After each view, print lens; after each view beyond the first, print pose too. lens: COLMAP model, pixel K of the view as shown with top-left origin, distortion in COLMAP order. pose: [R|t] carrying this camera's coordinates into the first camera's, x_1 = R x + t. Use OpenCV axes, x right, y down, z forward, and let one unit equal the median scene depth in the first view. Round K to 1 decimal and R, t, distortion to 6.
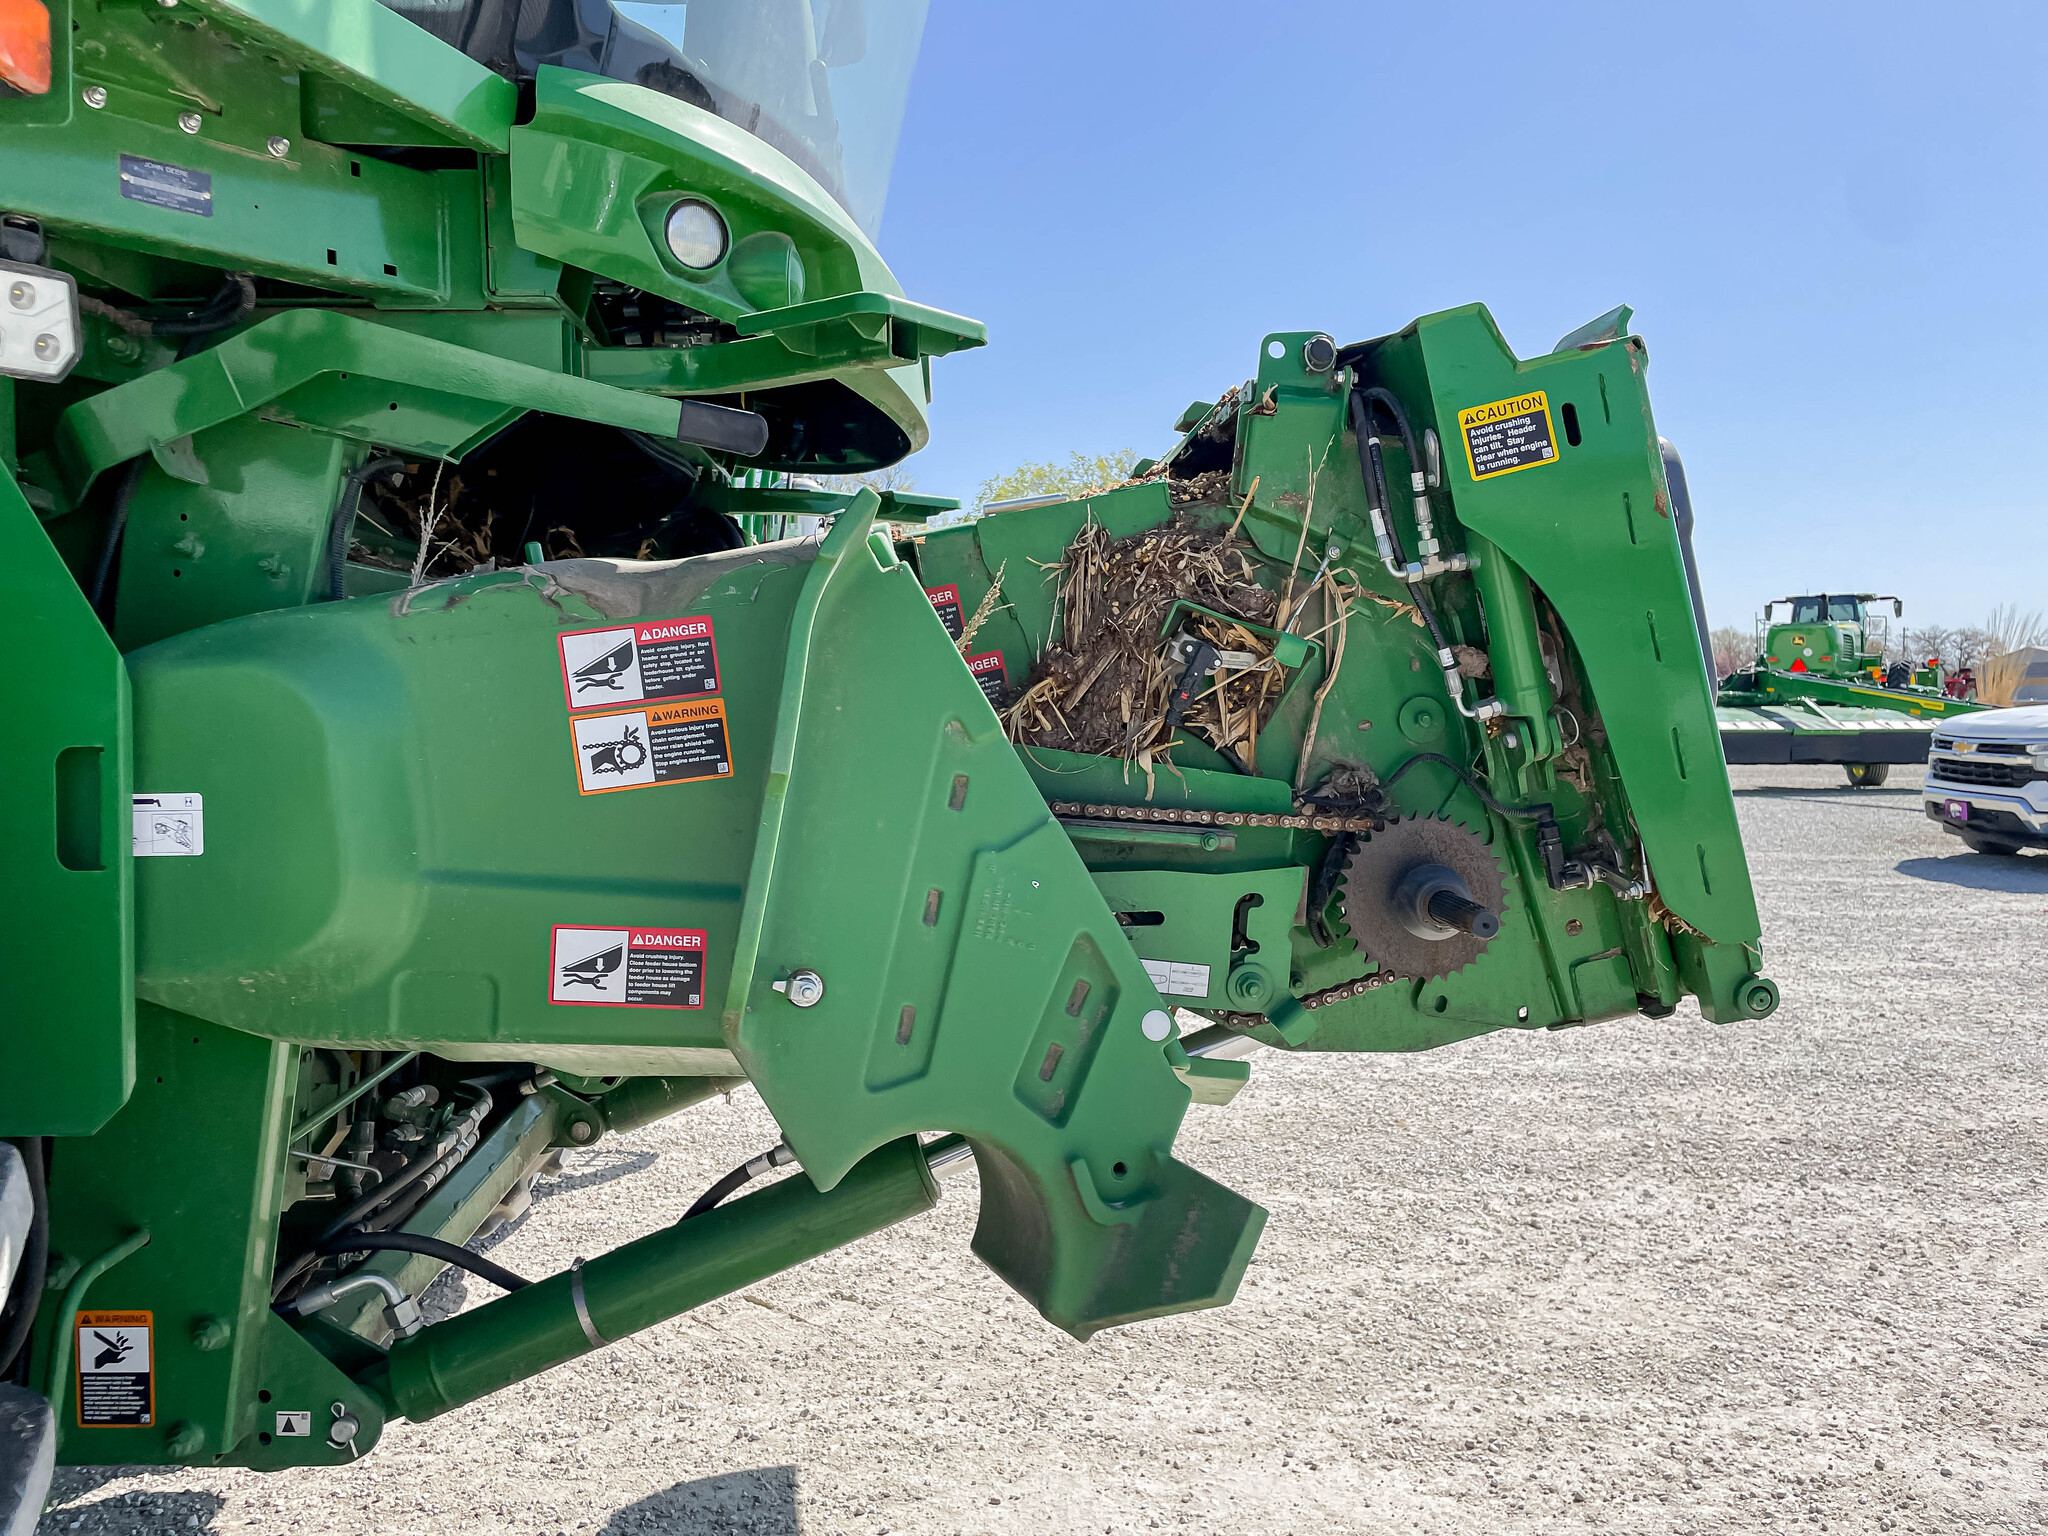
lens RADIAL K [[1465.1, 0, 1009.6], [0, 1465.1, 757.0], [0, 0, 1]] dist [0.036022, -0.020516]
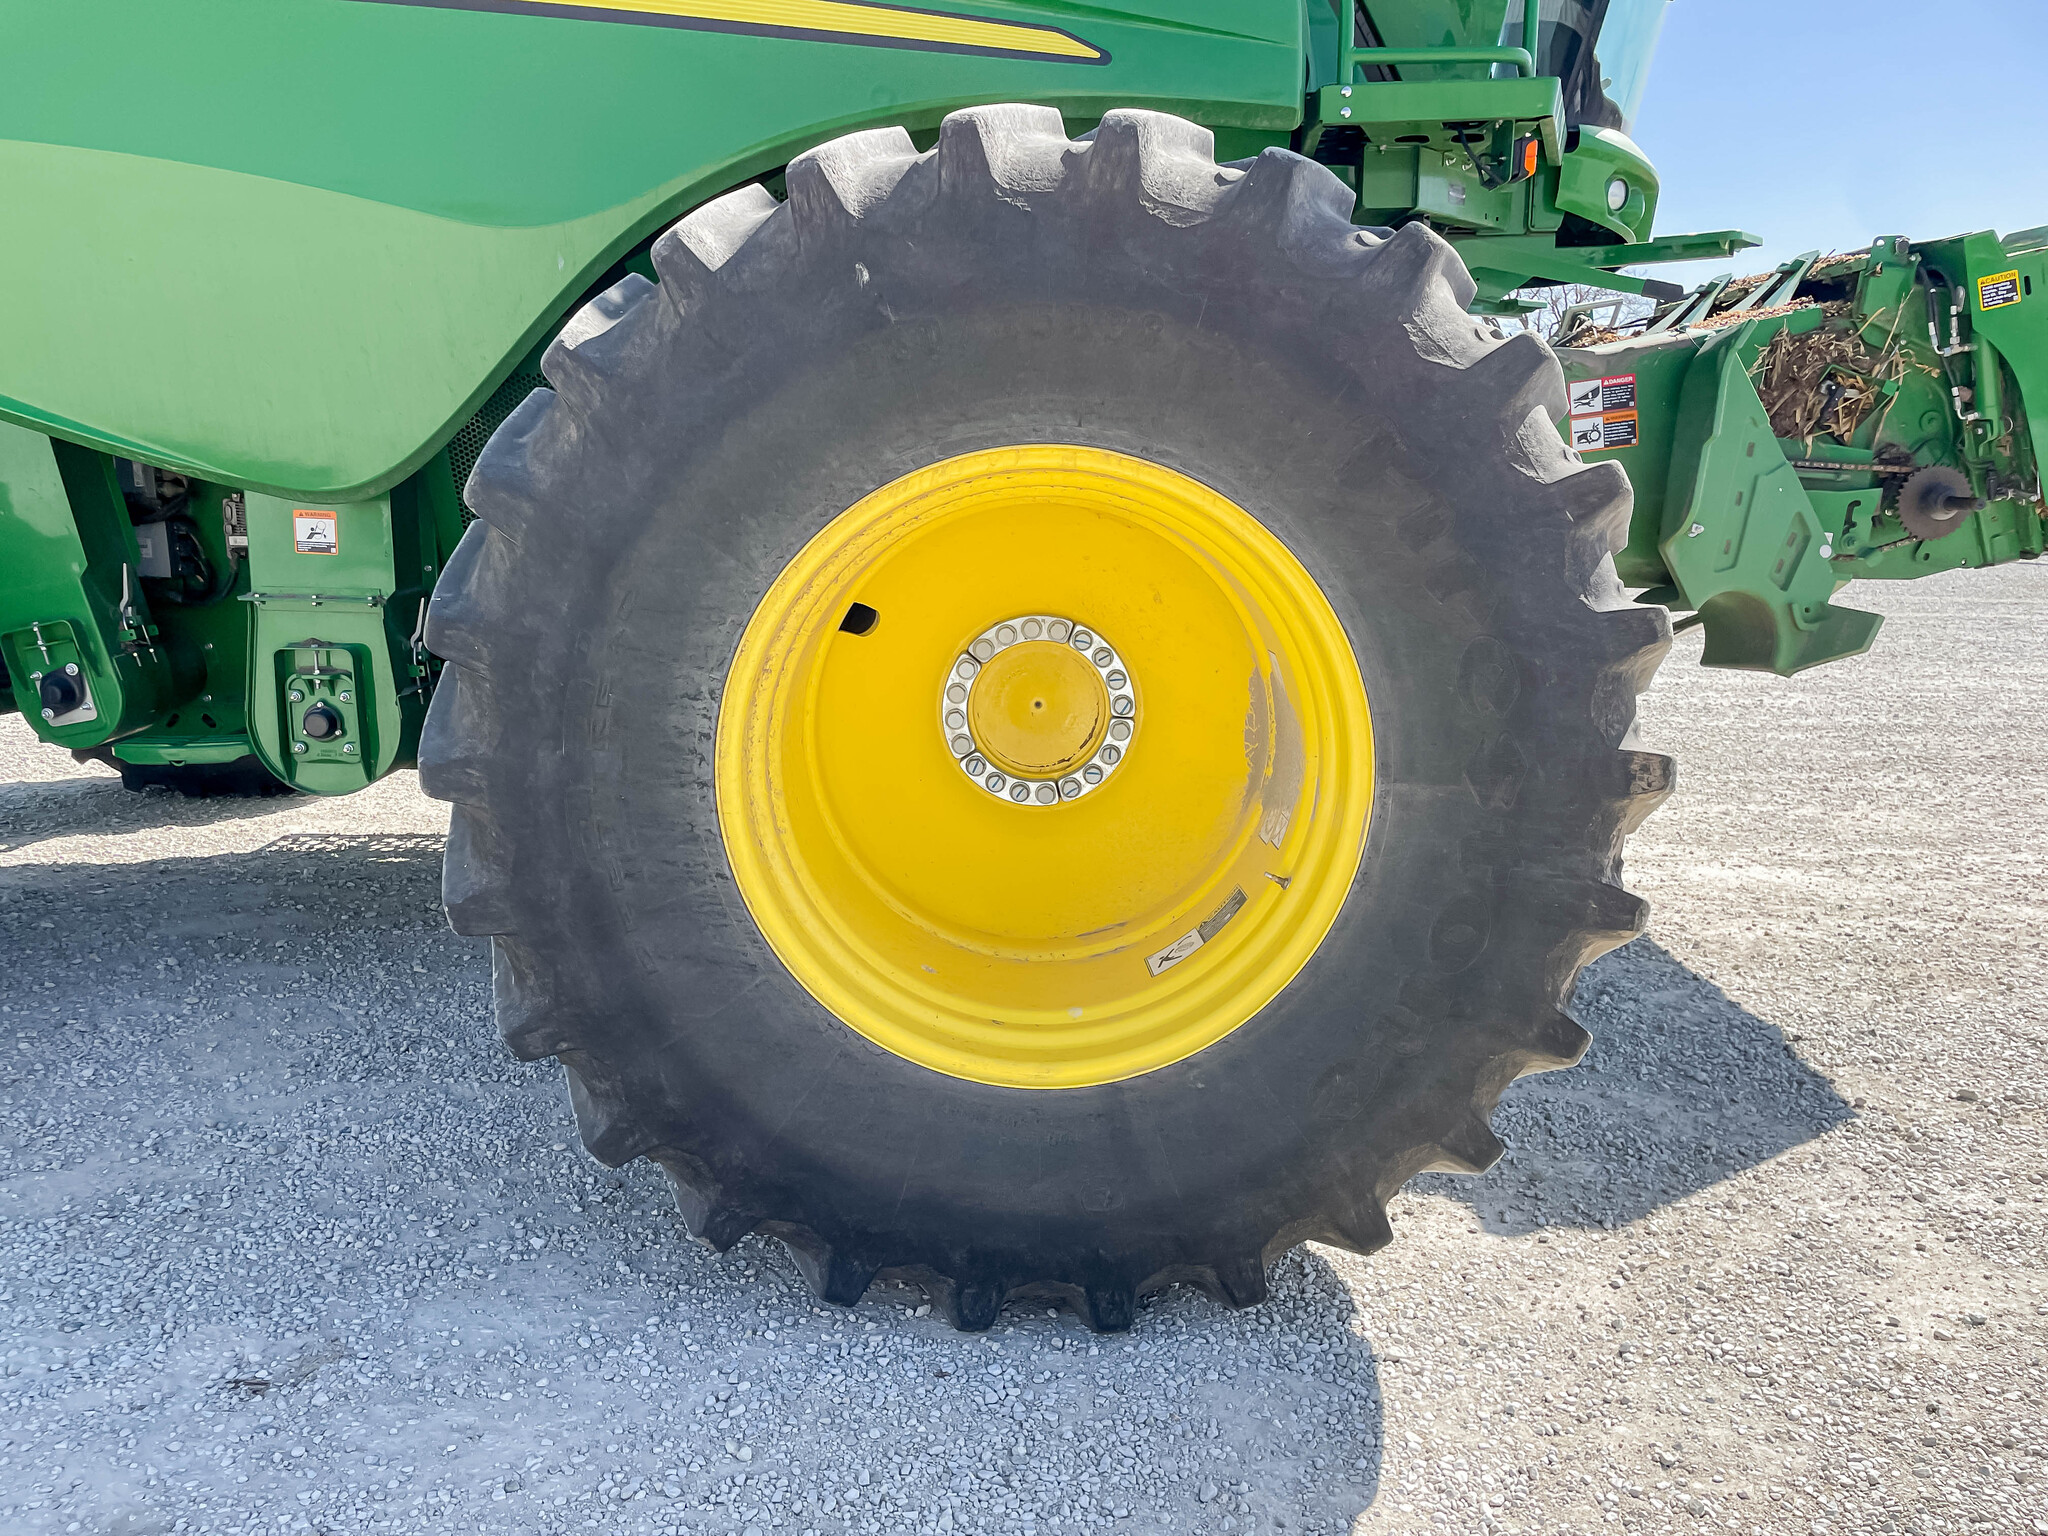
lens RADIAL K [[1482.1, 0, 1015.3], [0, 1482.1, 770.4], [0, 0, 1]] dist [0.055620, -0.059275]
pose [[0.998637, 0.012329, -0.050708, -0.962634], [-0.004255, 0.987691, 0.156362, 0.143180], [0.052011, -0.155933, 0.986397, -1.345990]]
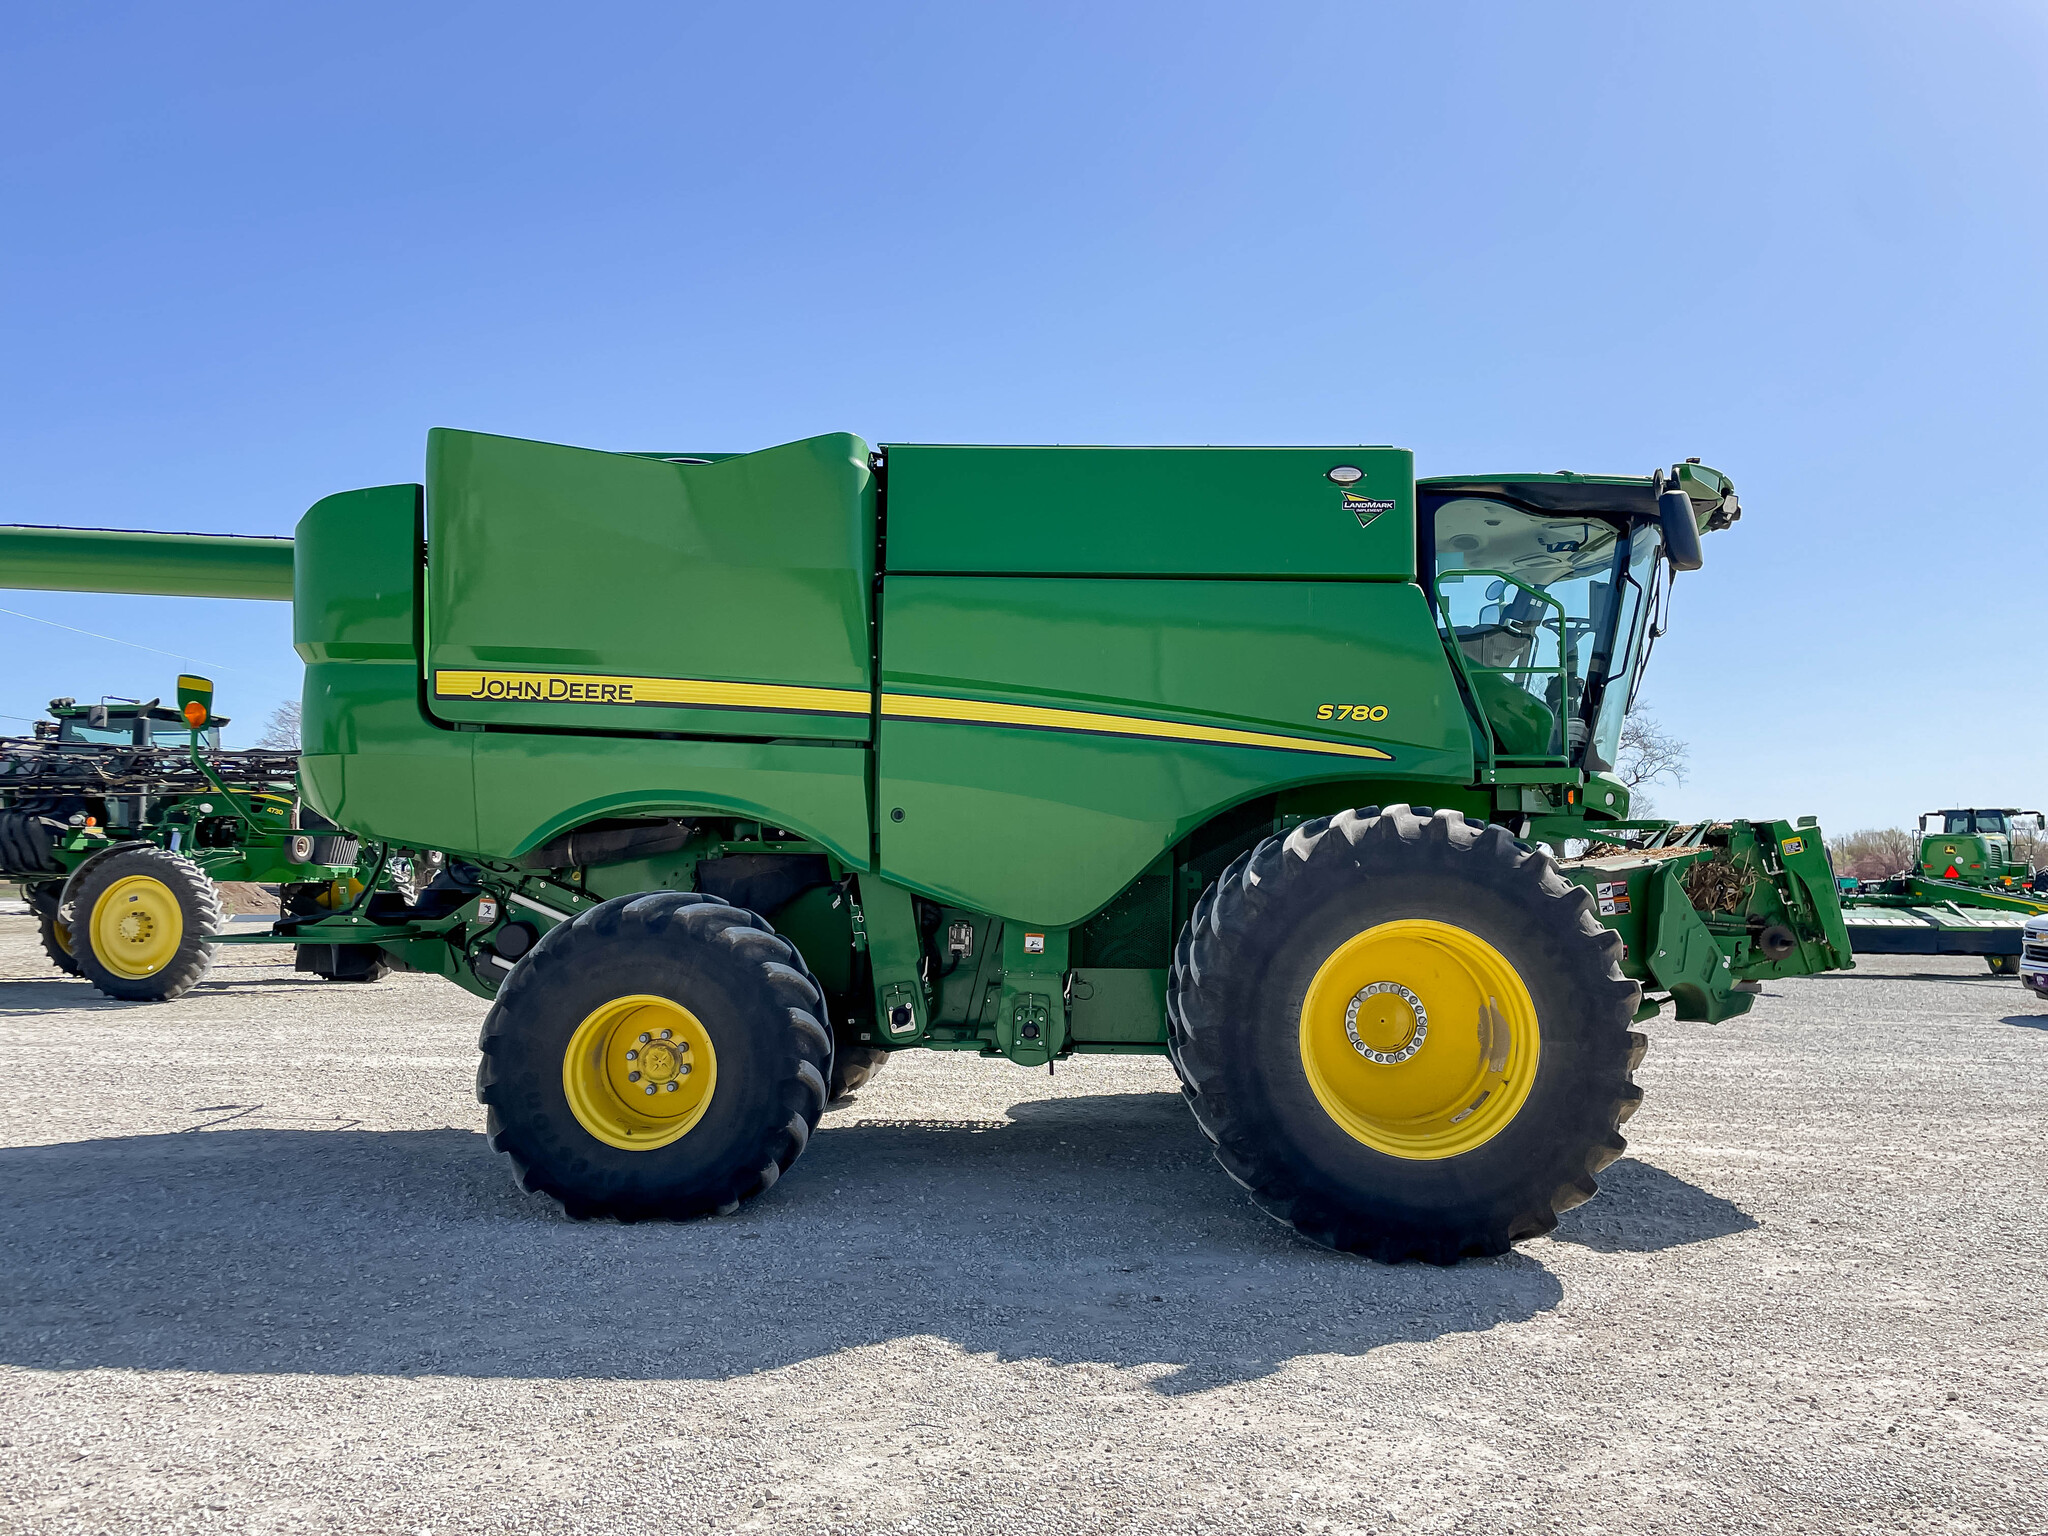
lens RADIAL K [[1524.8, 0, 1036.5], [0, 1524.8, 751.0], [0, 0, 1]] dist [0.080216, -0.094180]
pose [[0.998313, 0.012489, -0.056705, -1.746749], [-0.019503, 0.991980, -0.124879, 0.146454], [0.054690, 0.125775, 0.990550, -3.958991]]
